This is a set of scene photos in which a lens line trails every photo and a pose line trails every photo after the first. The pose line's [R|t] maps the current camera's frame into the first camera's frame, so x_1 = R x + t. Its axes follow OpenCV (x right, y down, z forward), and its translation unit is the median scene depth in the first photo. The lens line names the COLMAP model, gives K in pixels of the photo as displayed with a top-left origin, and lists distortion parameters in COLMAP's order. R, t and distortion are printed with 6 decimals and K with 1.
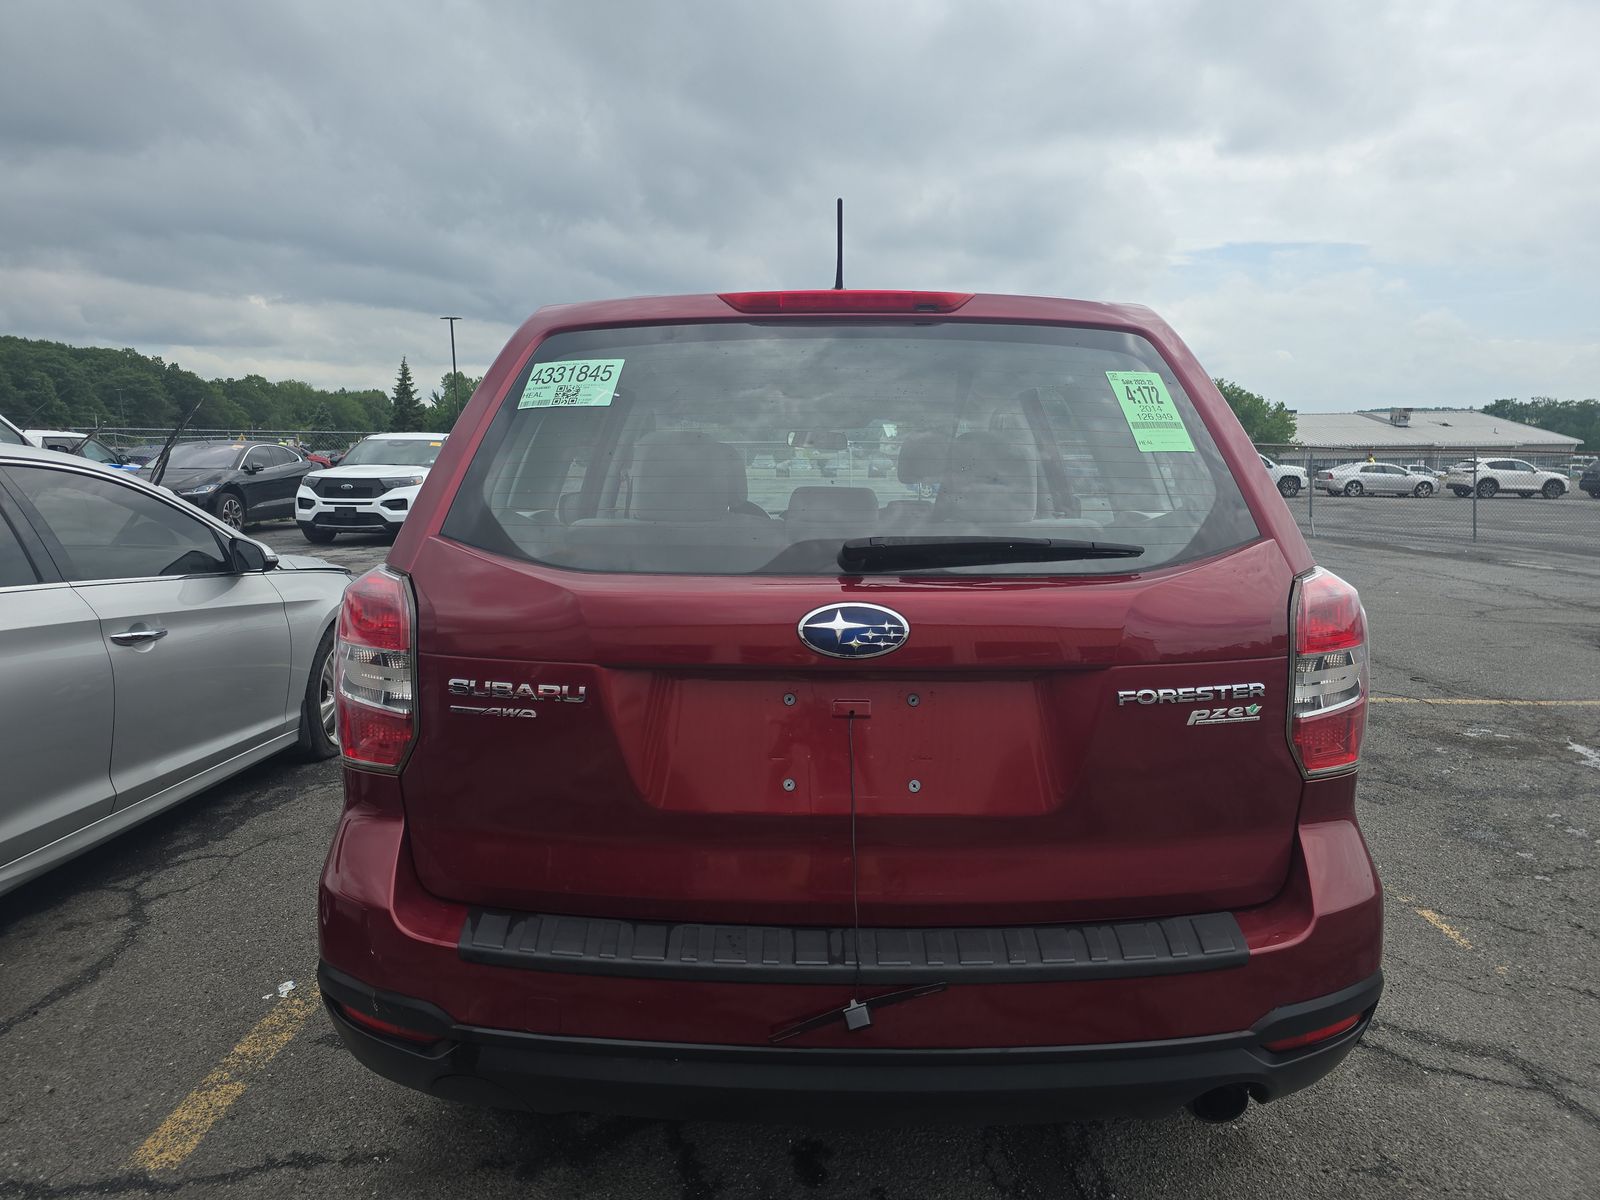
lens RADIAL K [[1080.9, 0, 790.3], [0, 1080.9, 598.9], [0, 0, 1]] dist [0.062153, -0.063095]
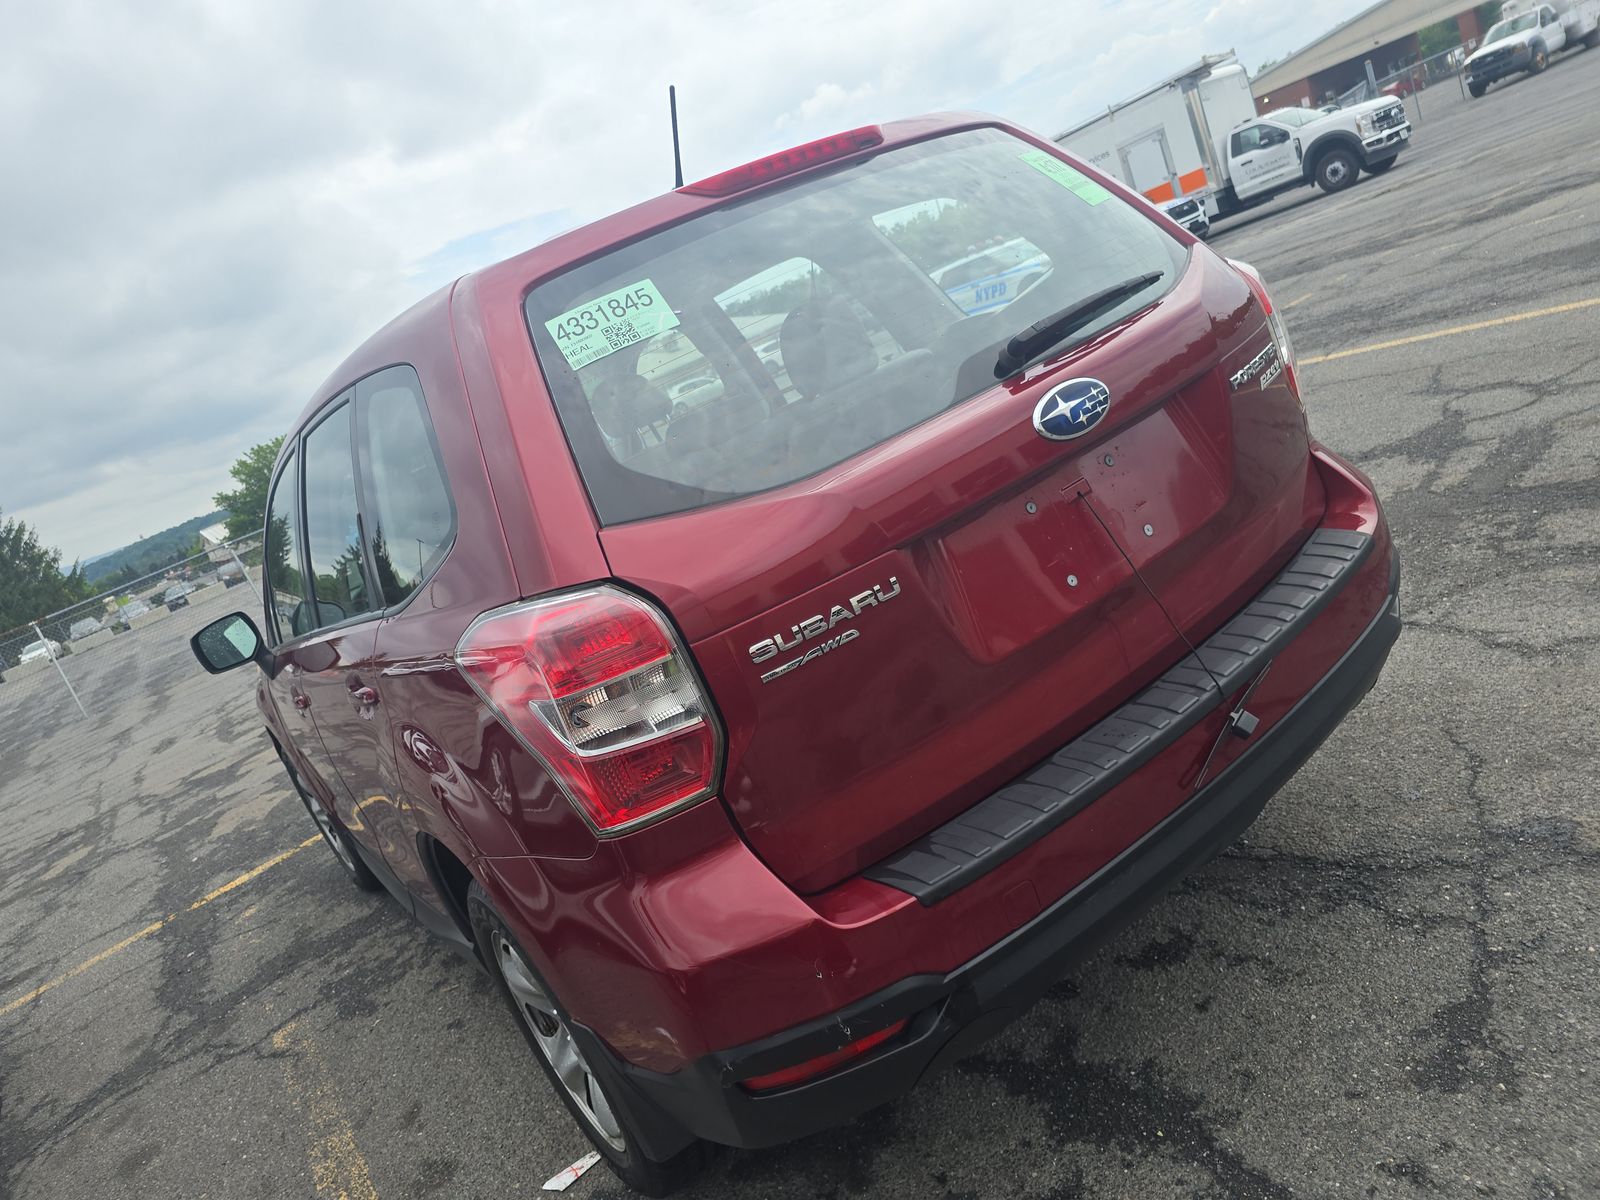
lens RADIAL K [[1080.9, 0, 790.3], [0, 1080.9, 598.9], [0, 0, 1]] dist [0.062153, -0.063095]
pose [[0.756229, -0.437984, 0.486095, -0.695349], [0.443167, 0.889422, 0.111947, -0.042860], [-0.481374, 0.130764, 0.866706, 0.244218]]
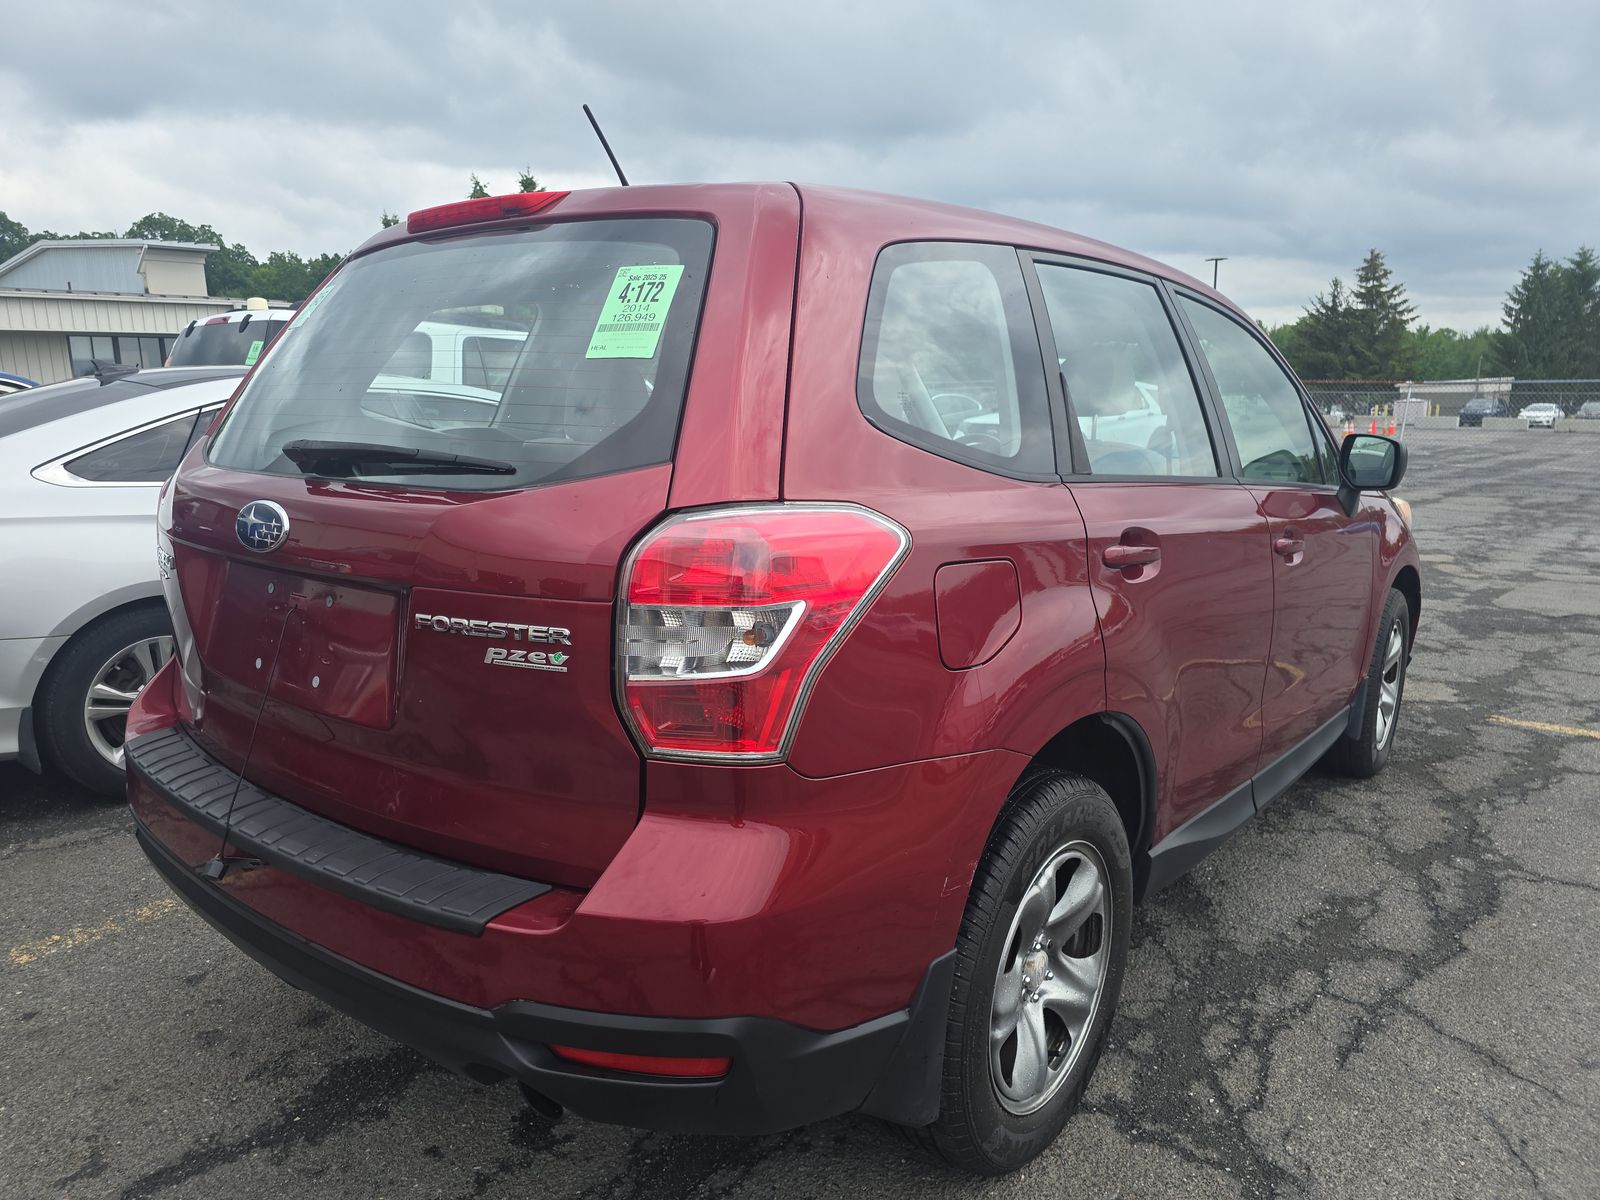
lens RADIAL K [[1080.9, 0, 790.3], [0, 1080.9, 598.9], [0, 0, 1]] dist [0.062153, -0.063095]
pose [[0.780496, 0.114197, -0.614642, 1.093017], [-0.085748, 0.993438, 0.075688, -0.025086], [0.619252, -0.006370, 0.785166, 0.450499]]
